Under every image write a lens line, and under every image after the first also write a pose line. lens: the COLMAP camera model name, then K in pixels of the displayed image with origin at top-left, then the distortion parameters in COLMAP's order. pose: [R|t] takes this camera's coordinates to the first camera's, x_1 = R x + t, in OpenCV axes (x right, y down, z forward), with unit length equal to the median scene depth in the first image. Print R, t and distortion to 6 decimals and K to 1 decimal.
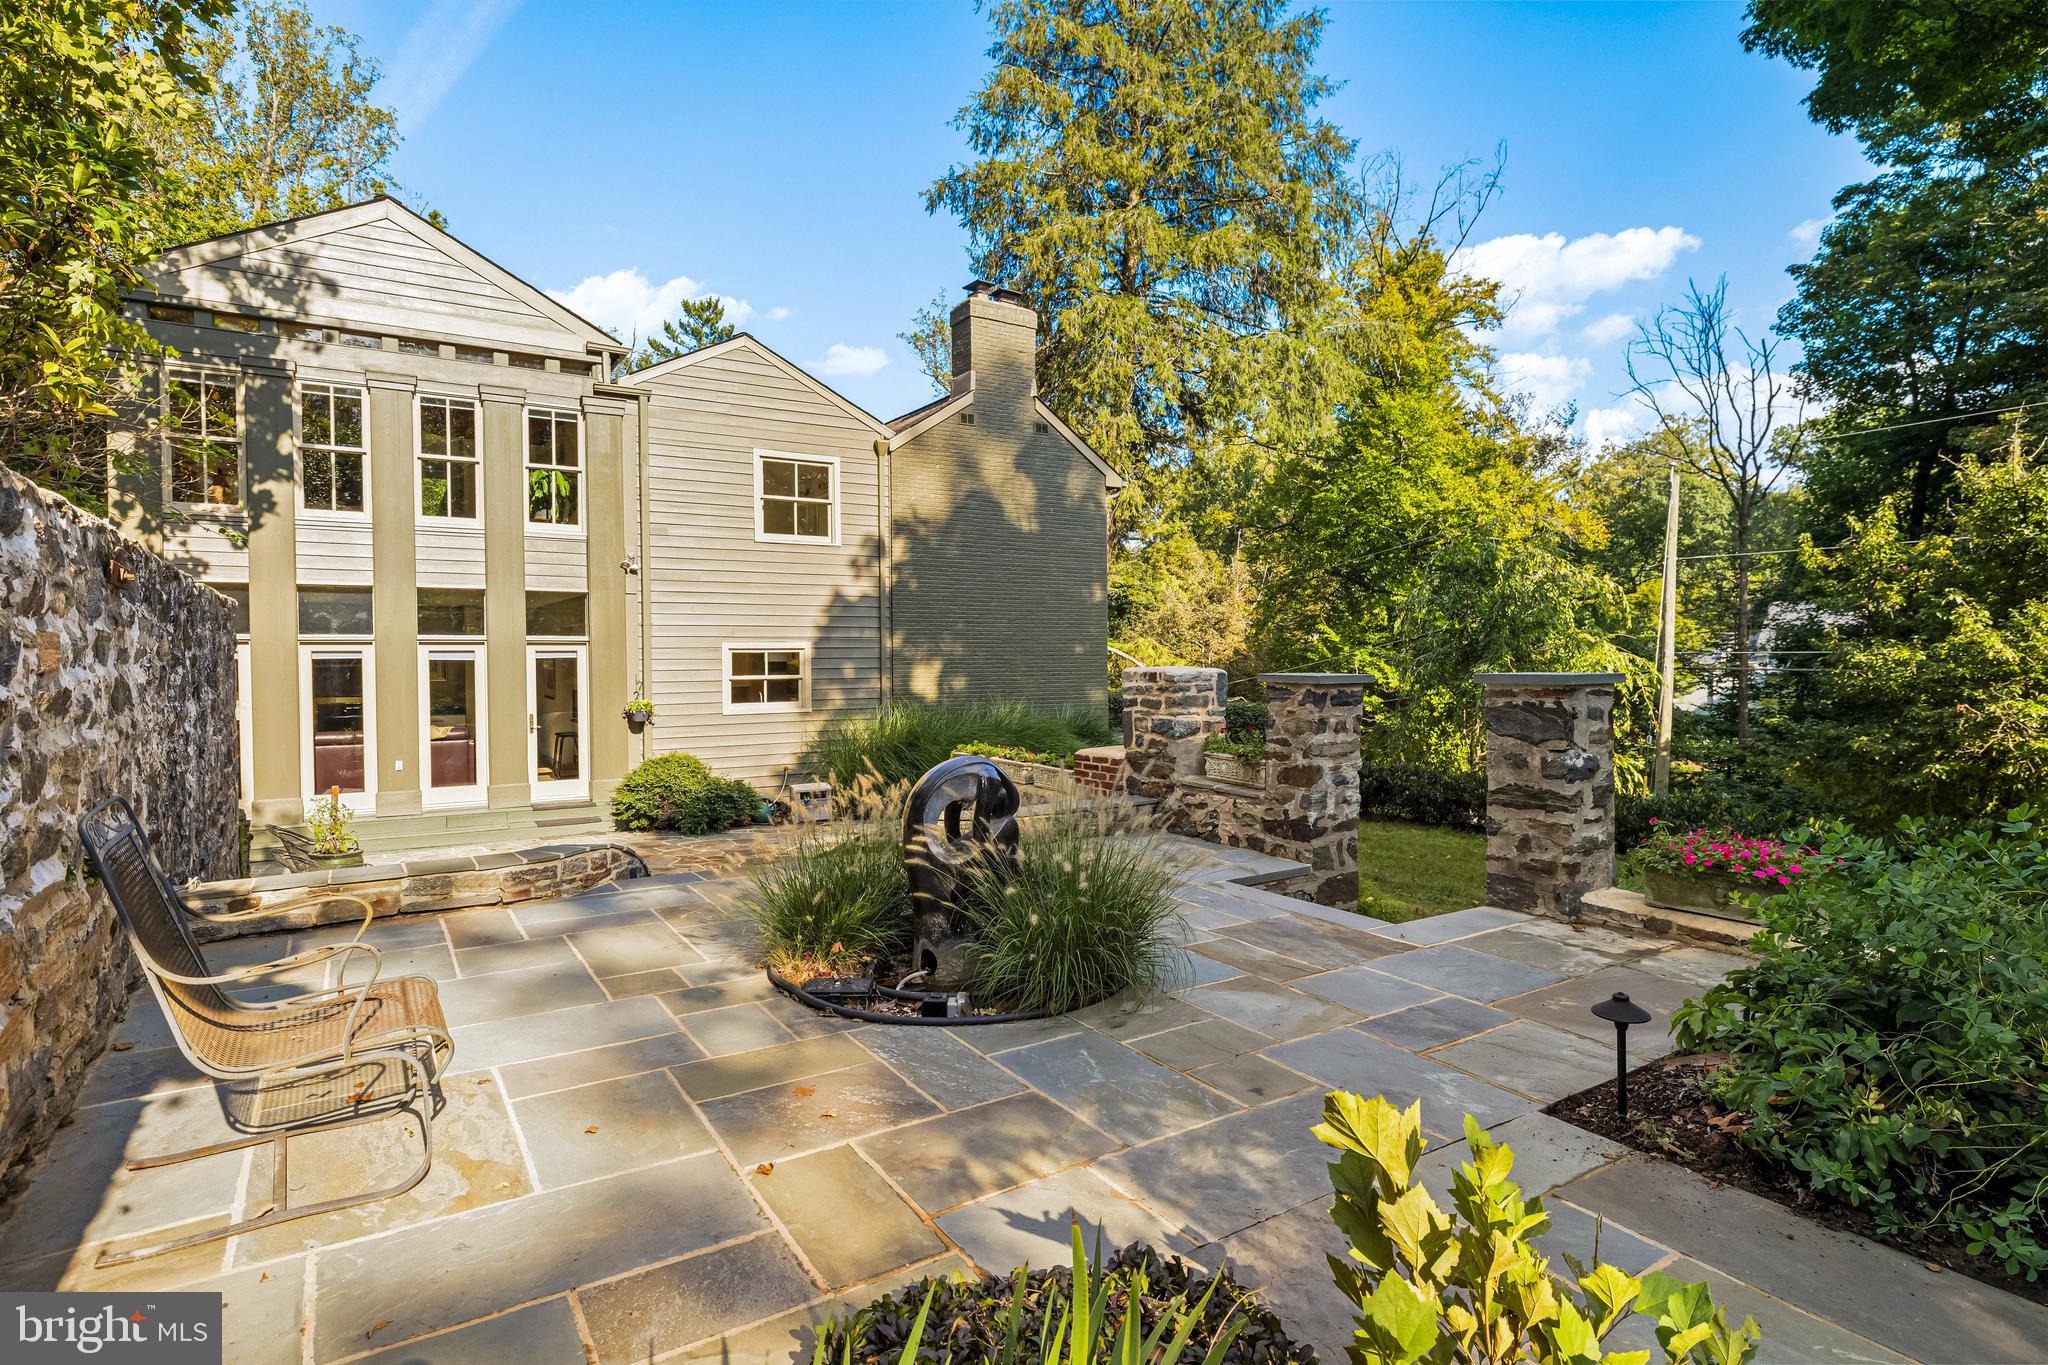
lens RADIAL K [[1057.9, 0, 1032.0], [0, 1057.9, 672.7], [0, 0, 1]] dist [0.003919, -0.000147]
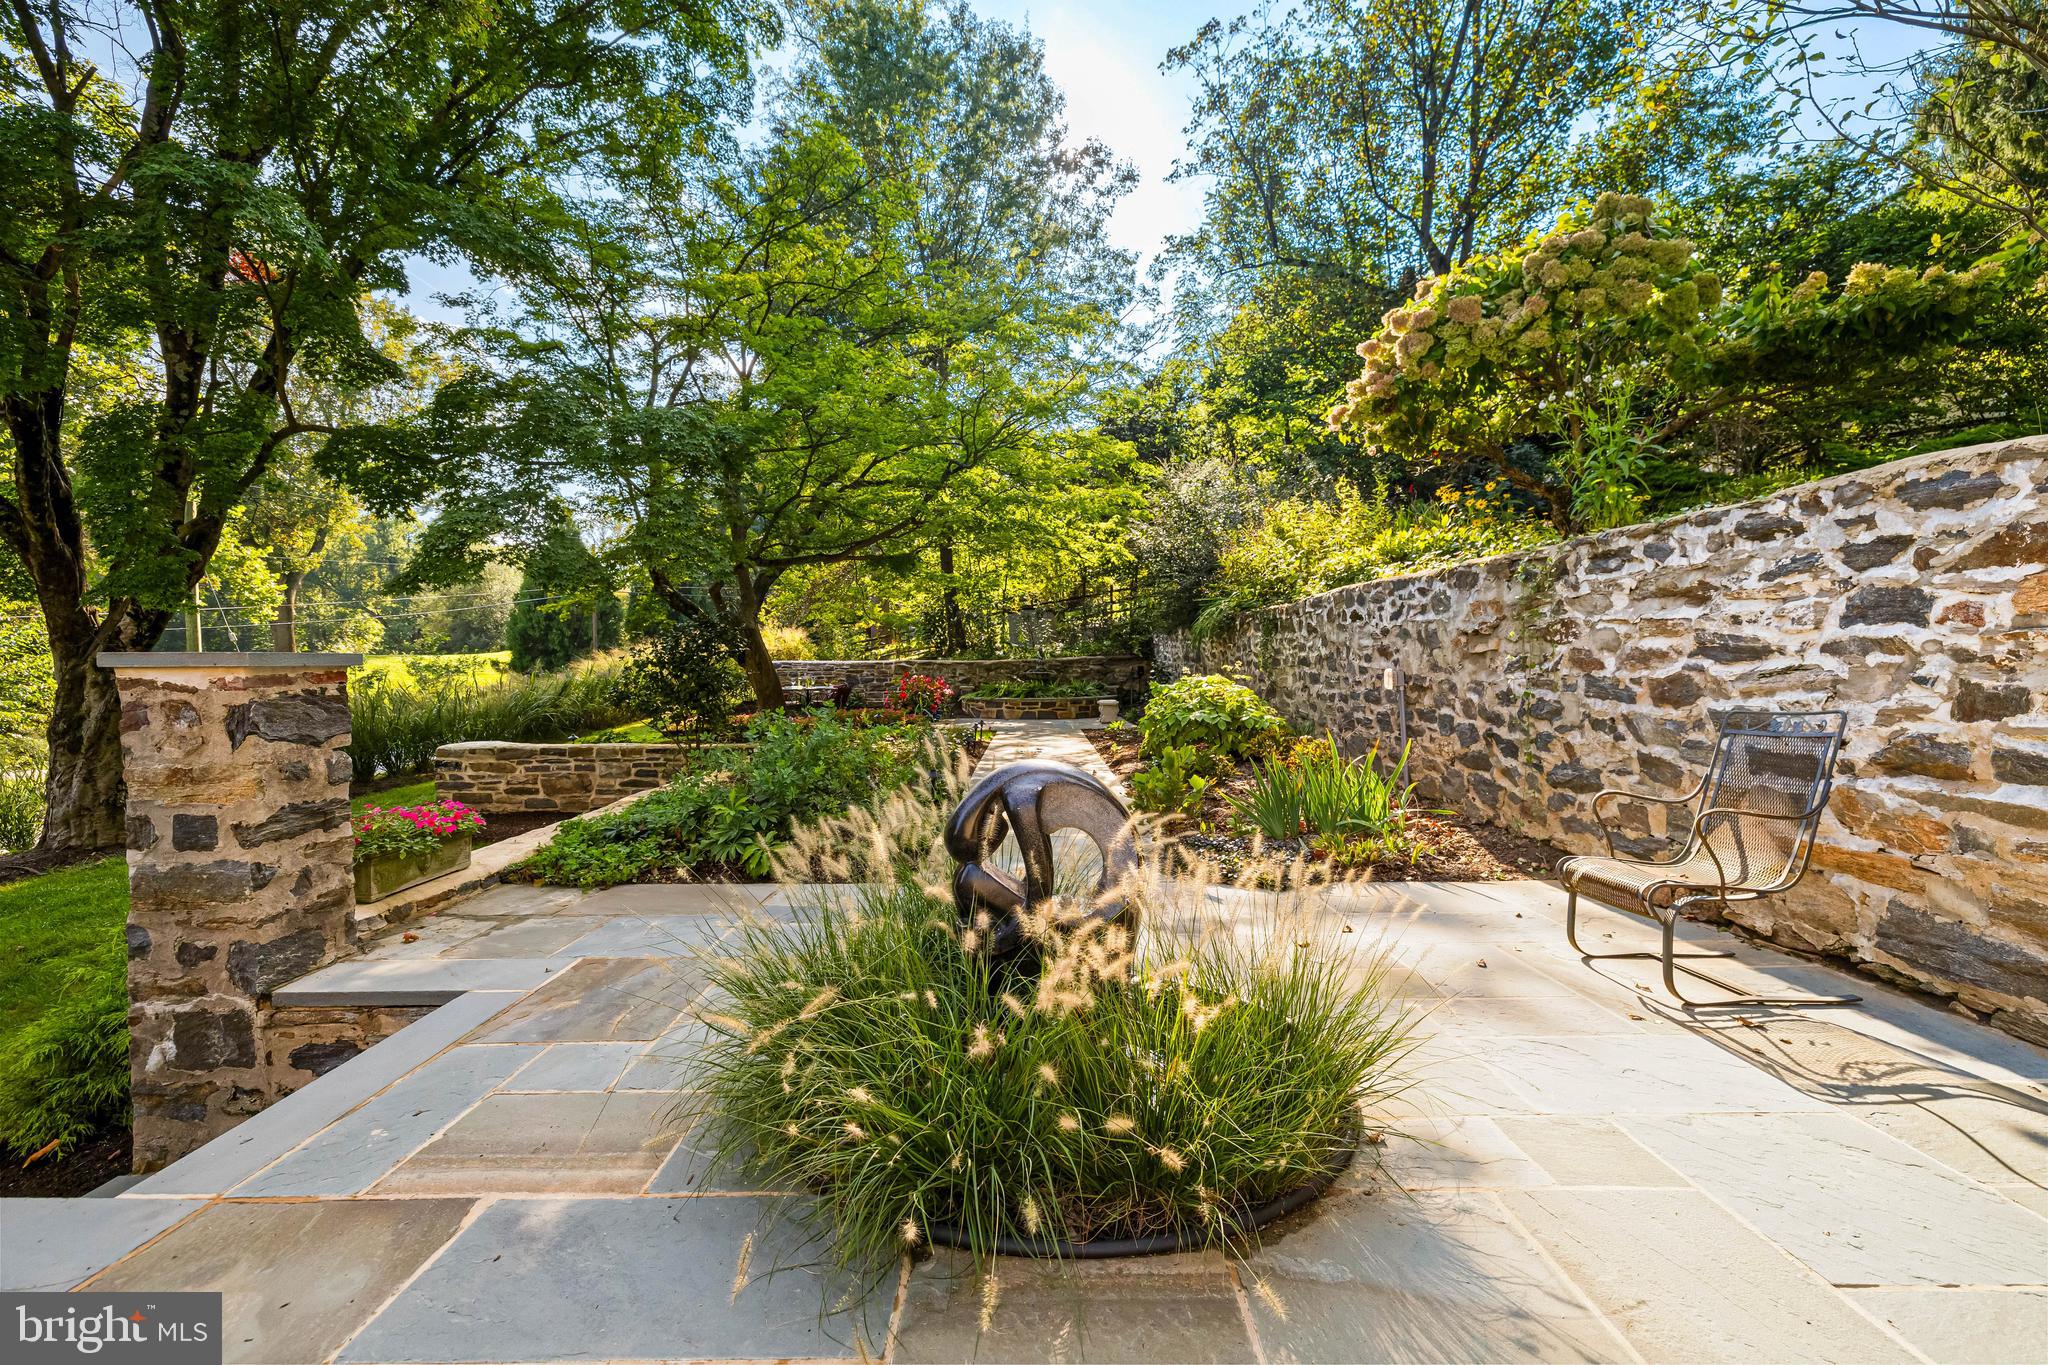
lens RADIAL K [[862.9, 0, 1027.1], [0, 862.9, 673.7], [0, 0, 1]] dist [0.001836, 0.001521]
pose [[-0.840146, 0.003941, 0.542347, -0.119089], [0.018789, 0.999585, 0.021843, 0.004960], [-0.542035, 0.028542, -0.839871, 0.503692]]
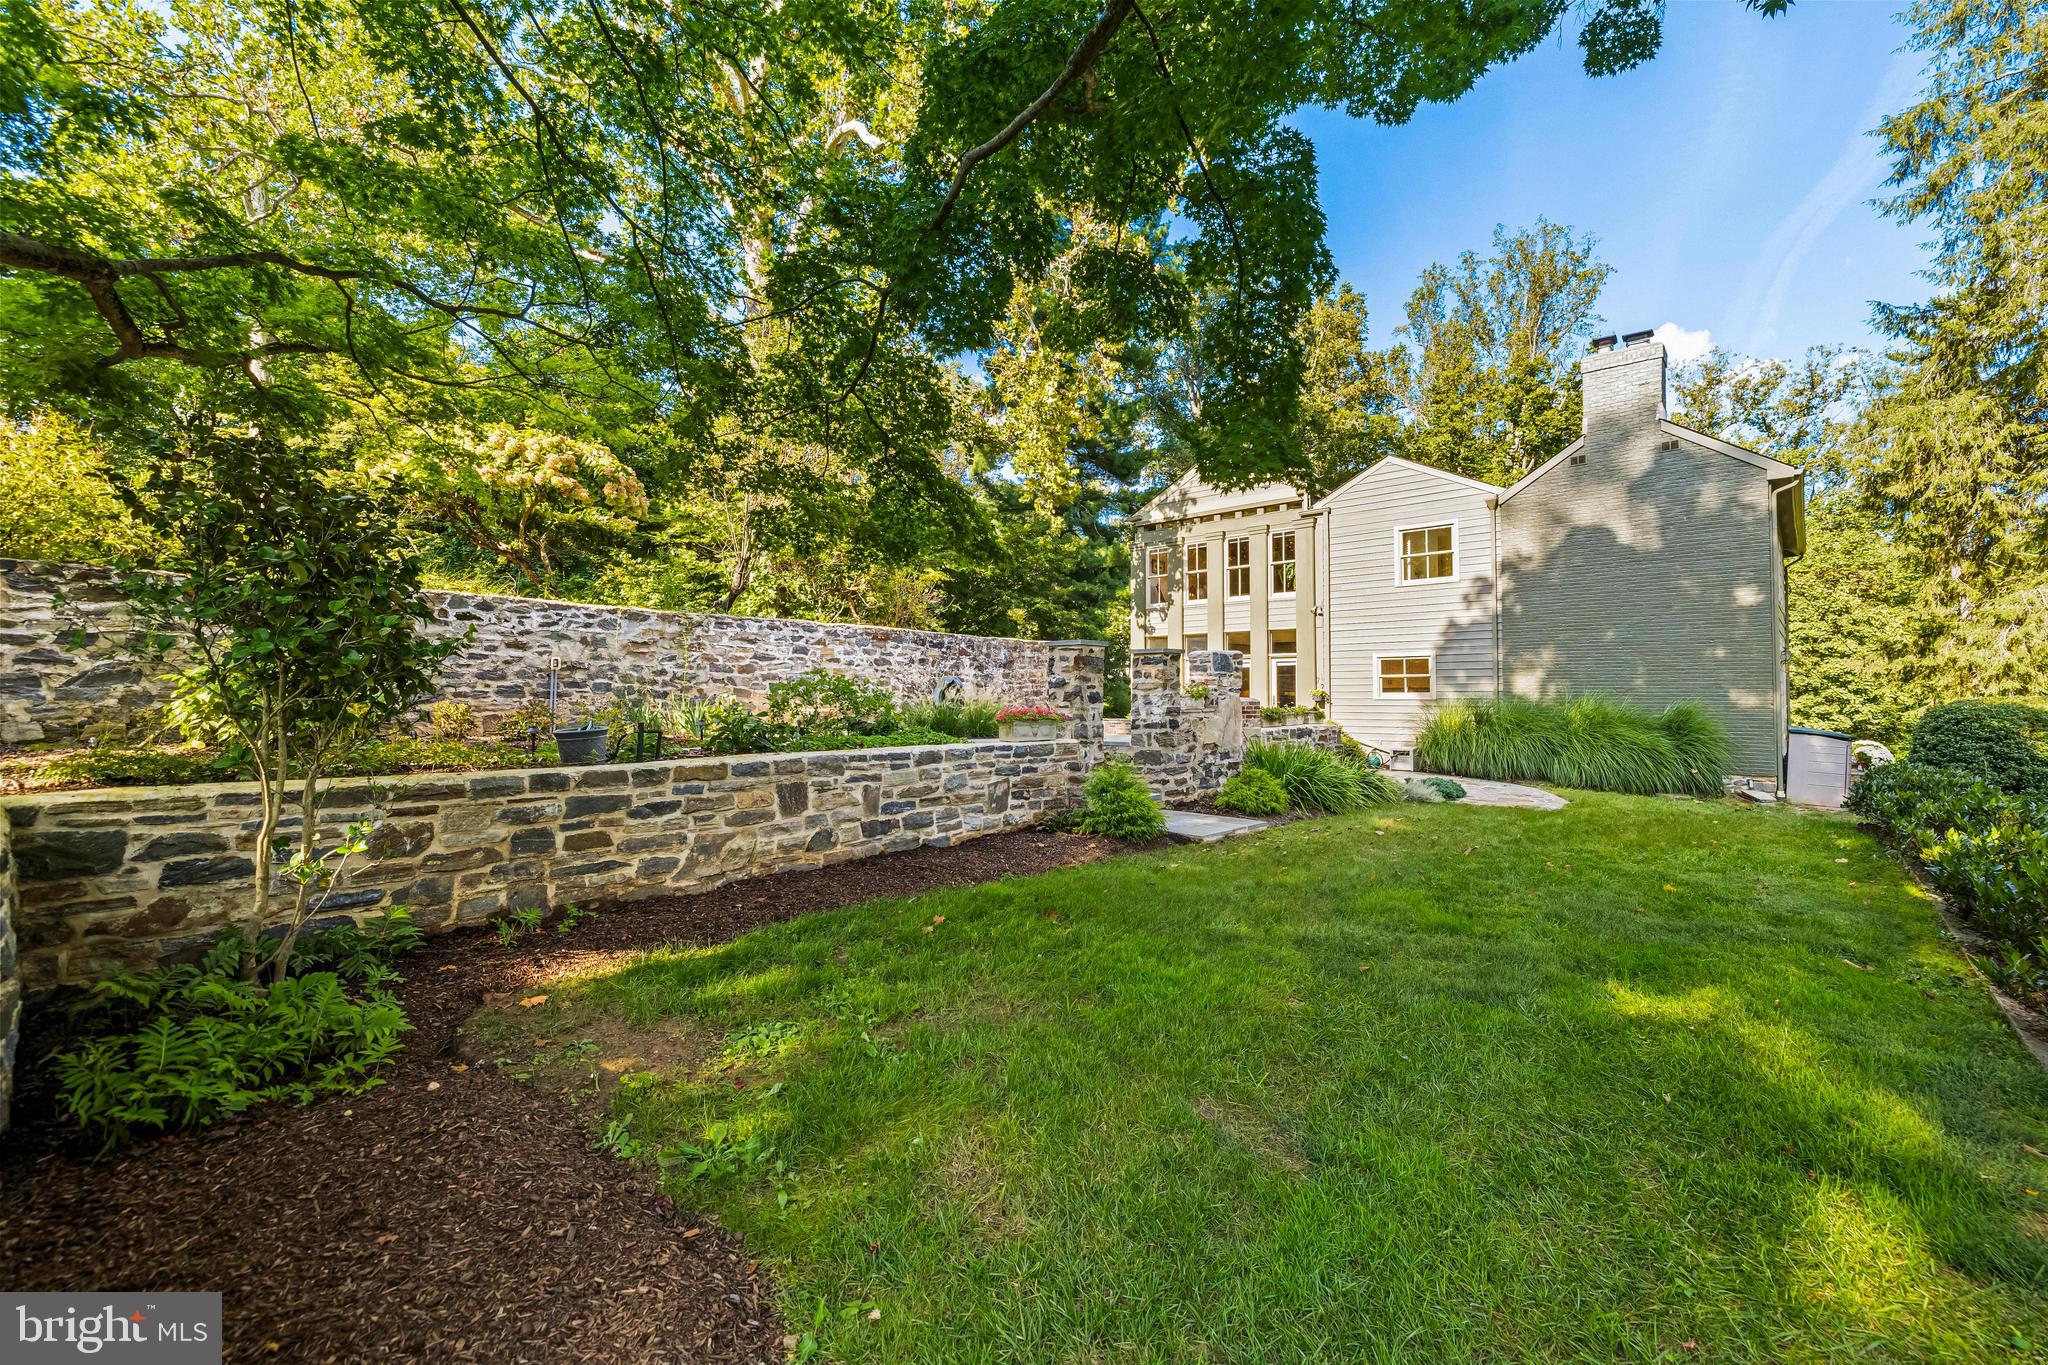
lens RADIAL K [[862.9, 0, 1025.5], [0, 862.9, 682.5], [0, 0, 1]] dist [0.001836, 0.001521]
pose [[0.261409, -0.009669, -0.965180, 0.914341], [-0.016654, 0.999756, -0.014526, 0.046848], [0.965084, 0.019871, 0.261185, 0.180276]]
